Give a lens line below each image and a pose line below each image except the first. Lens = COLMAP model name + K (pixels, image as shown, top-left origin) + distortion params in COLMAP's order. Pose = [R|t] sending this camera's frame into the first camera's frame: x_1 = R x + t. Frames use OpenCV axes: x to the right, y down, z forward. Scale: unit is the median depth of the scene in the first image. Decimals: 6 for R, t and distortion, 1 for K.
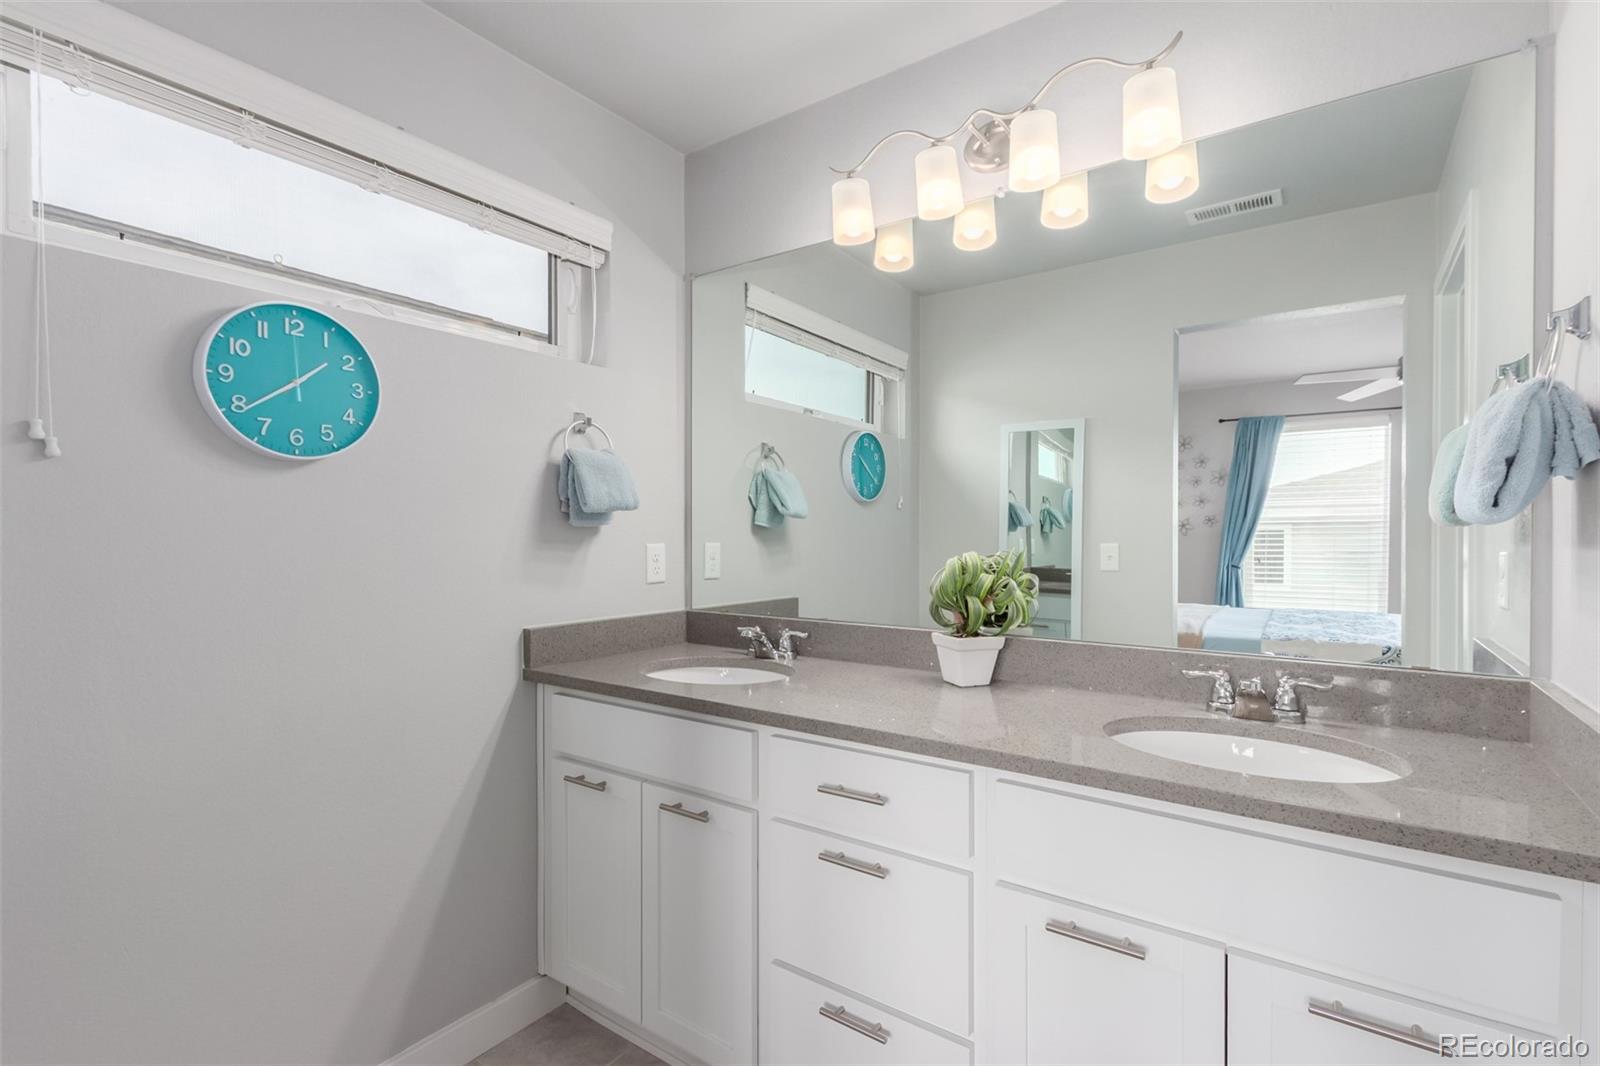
lens RADIAL K [[738.2, 0, 800.0], [0, 738.2, 533.0], [0, 0, 1]] dist [0.006343, -0.000038]
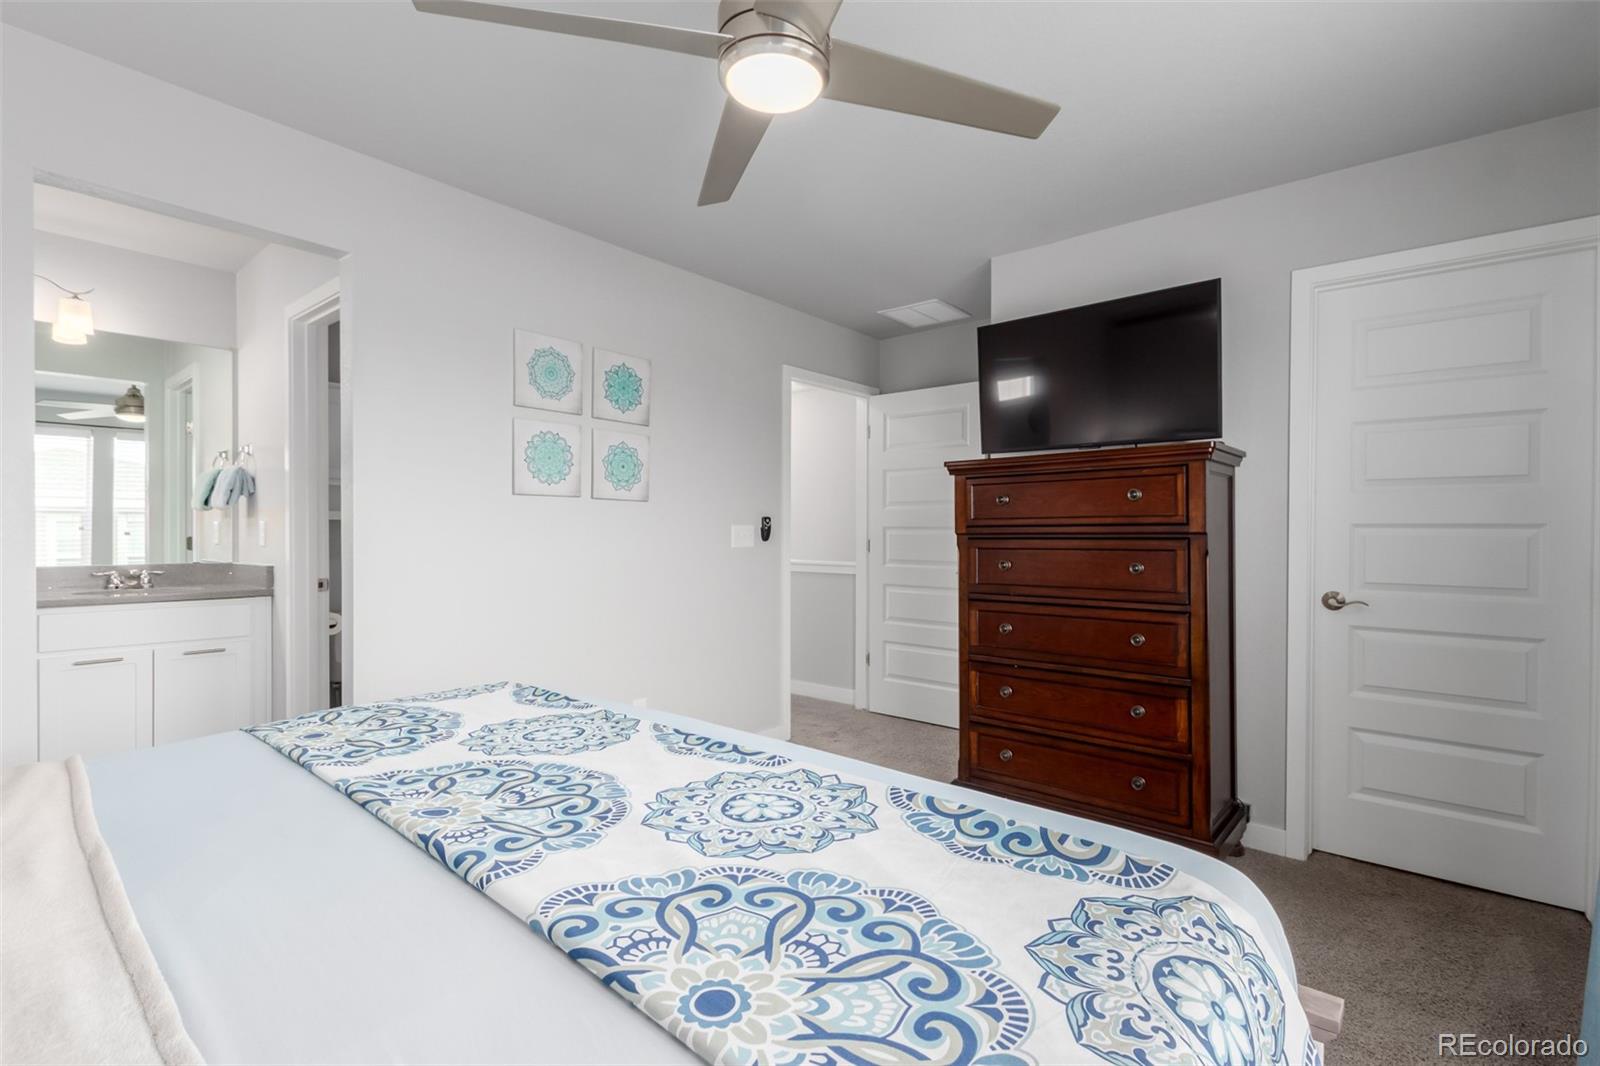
lens RADIAL K [[738.2, 0, 800.0], [0, 738.2, 533.0], [0, 0, 1]] dist [0.006343, -0.000038]
pose [[0.081670, -0.004401, 0.996650, -1.482316], [0.002159, 0.999989, 0.004239, 0.060564], [-0.996657, 0.001806, 0.081678, -1.254566]]
